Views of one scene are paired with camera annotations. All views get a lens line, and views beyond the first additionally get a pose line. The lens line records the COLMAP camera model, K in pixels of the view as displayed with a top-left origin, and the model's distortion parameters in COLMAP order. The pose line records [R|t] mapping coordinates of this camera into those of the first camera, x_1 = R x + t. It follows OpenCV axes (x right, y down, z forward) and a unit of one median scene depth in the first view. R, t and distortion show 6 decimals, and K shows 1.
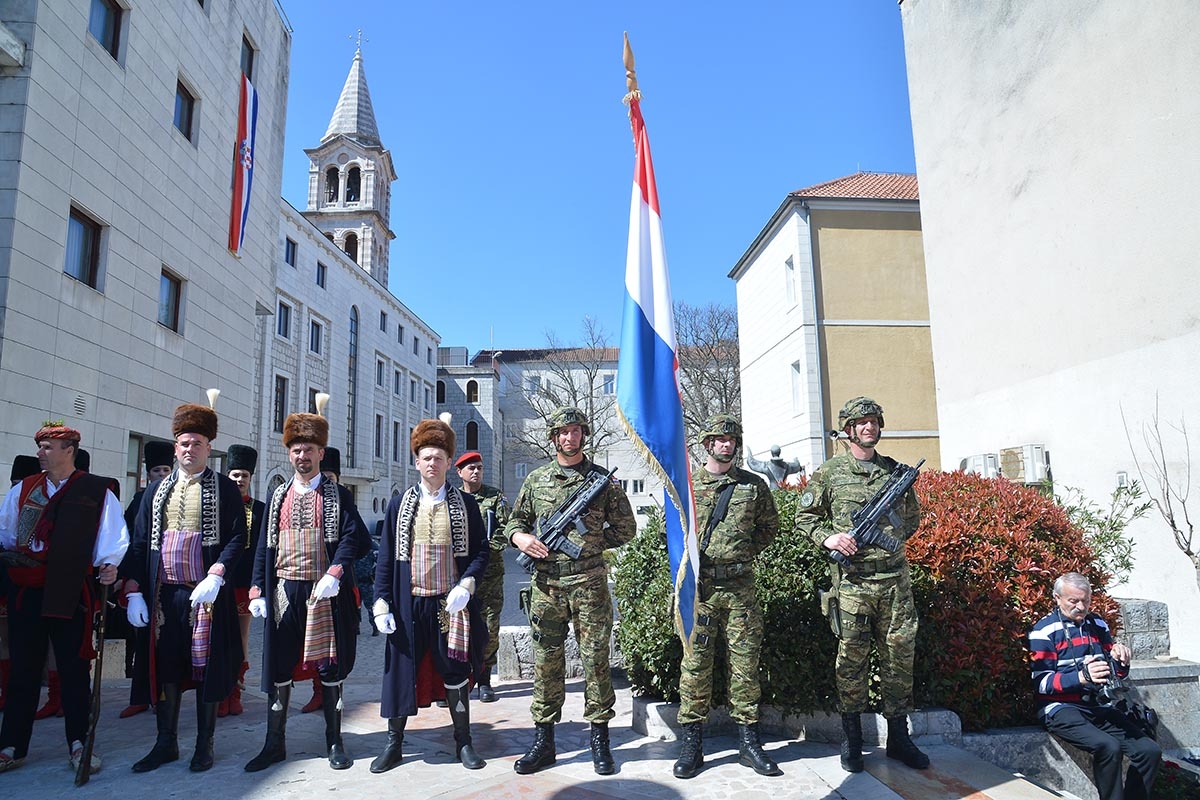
lens RADIAL K [[789.1, 0, 598.5], [0, 789.1, 404.6], [0, 0, 1]] dist [-0.072455, 0.004827]
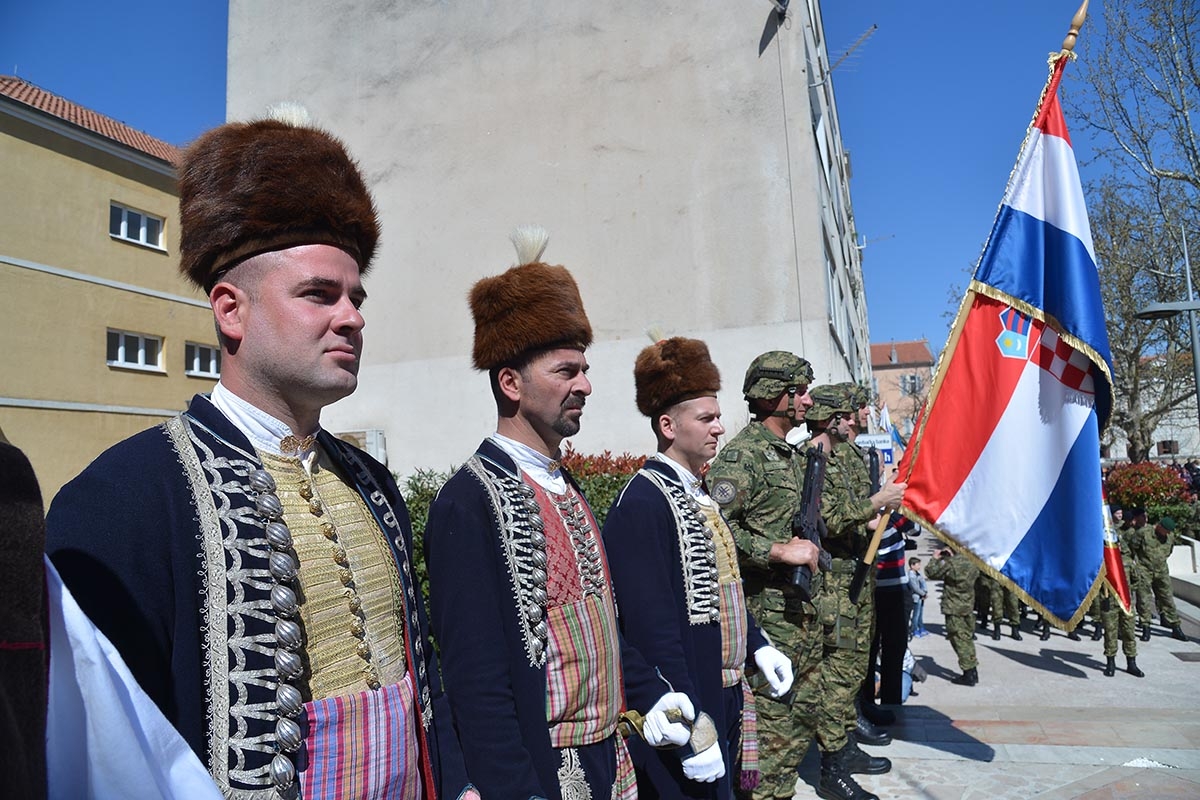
lens RADIAL K [[789.1, 0, 598.7], [0, 789.1, 392.6], [0, 0, 1]] dist [-0.072455, 0.004827]
pose [[0.417319, 0.090806, 0.904212, -0.237038], [-0.094533, 0.993935, -0.056187, 0.031202], [-0.903830, -0.062030, 0.423372, 0.288766]]
